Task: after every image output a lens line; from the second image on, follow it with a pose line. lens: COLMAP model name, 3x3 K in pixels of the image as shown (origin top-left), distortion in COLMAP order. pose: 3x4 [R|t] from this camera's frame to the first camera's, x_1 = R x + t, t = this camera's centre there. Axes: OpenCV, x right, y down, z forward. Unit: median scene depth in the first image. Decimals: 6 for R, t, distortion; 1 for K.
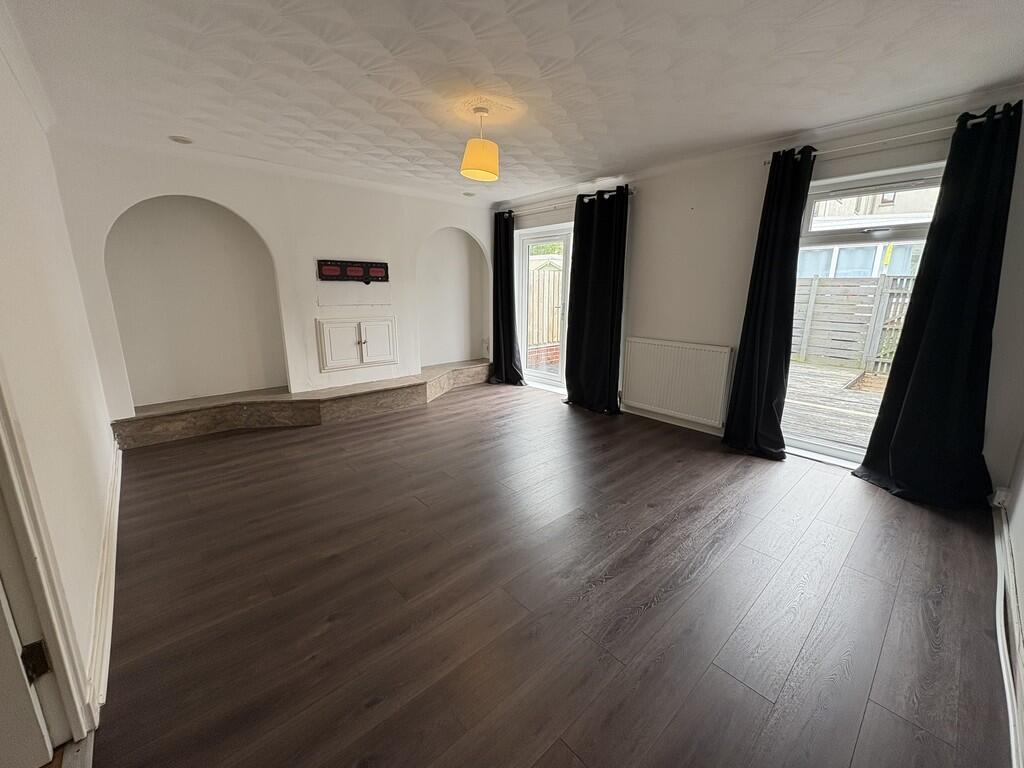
lens RADIAL K [[408.4, 0, 511.9], [0, 408.4, 384.4], [0, 0, 1]] dist [0.001574, -0.000101]
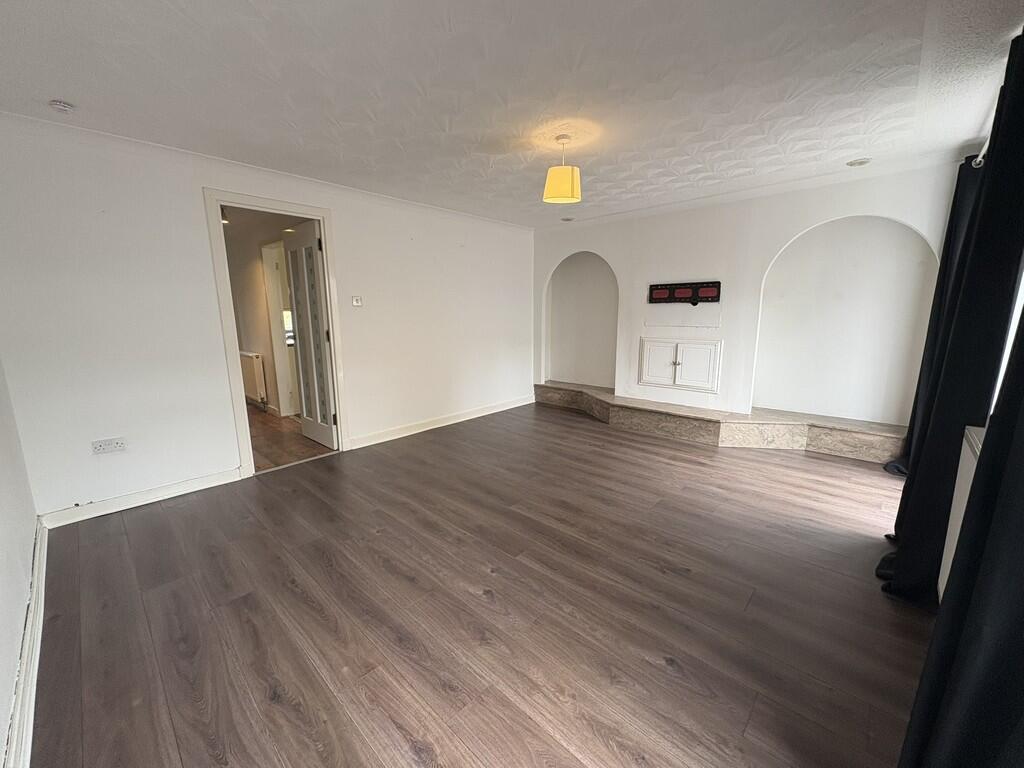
lens RADIAL K [[408.4, 0, 512.3], [0, 408.4, 387.6], [0, 0, 1]] dist [0.001574, -0.000101]
pose [[0.091114, 0.178594, -0.979695, 0.606679], [-0.218363, 0.963428, 0.155320, -0.118531], [0.971605, 0.199777, 0.126780, 0.517680]]
